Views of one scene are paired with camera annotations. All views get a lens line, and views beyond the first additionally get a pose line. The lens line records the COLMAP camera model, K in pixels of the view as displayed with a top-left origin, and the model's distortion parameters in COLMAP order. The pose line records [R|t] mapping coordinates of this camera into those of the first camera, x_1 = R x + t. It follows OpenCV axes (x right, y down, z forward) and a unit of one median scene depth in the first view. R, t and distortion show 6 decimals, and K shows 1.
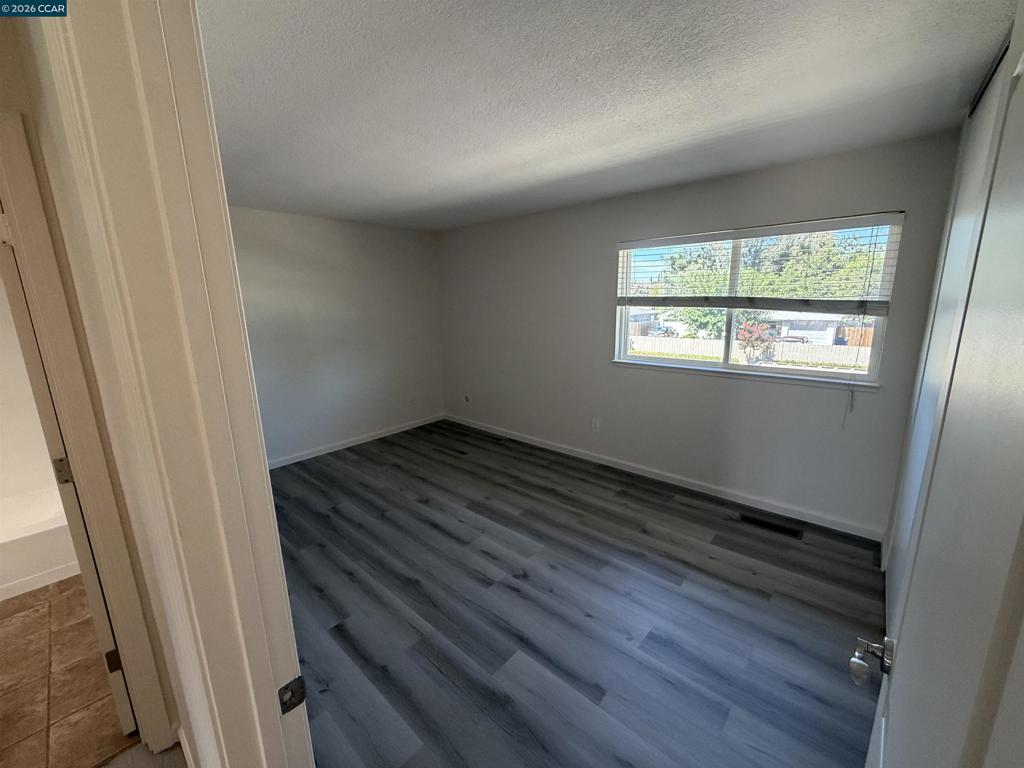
lens RADIAL K [[409.6, 0, 509.5], [0, 409.6, 384.1], [0, 0, 1]] dist [0.000760, 0.000015]
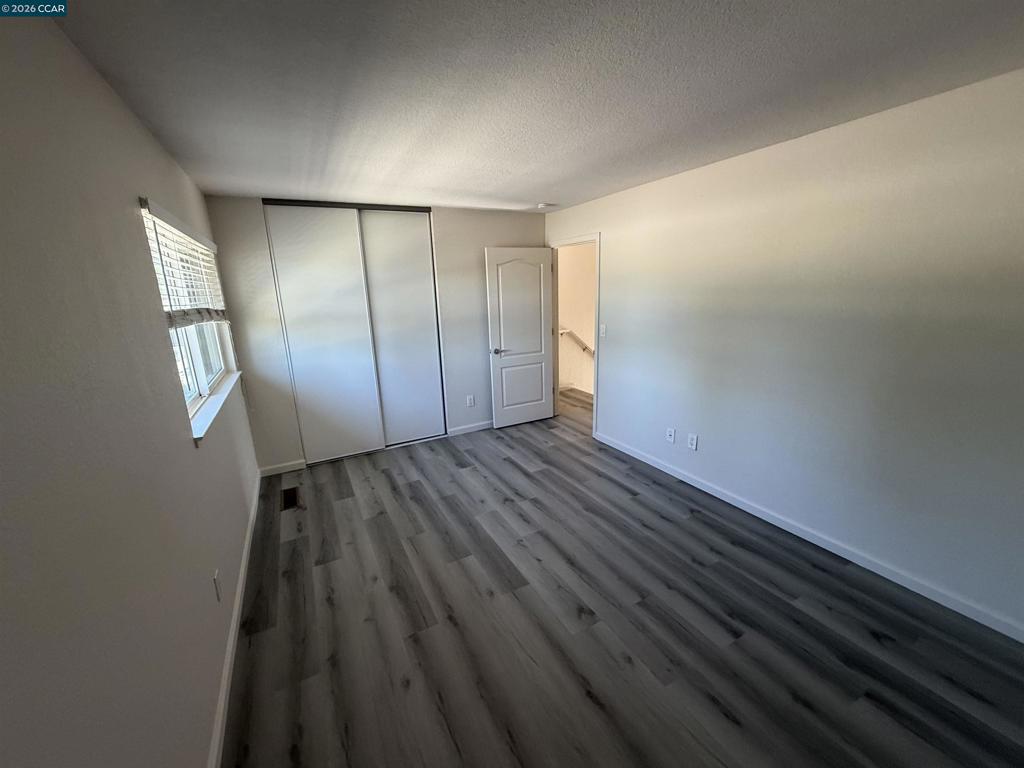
lens RADIAL K [[409.6, 0, 509.5], [0, 409.6, 384.1], [0, 0, 1]] dist [0.000760, 0.000015]
pose [[-0.938132, -0.027907, 0.345150, -0.359289], [0.123877, 0.903736, 0.409775, -0.358391], [-0.323360, 0.427179, -0.844367, 1.663071]]
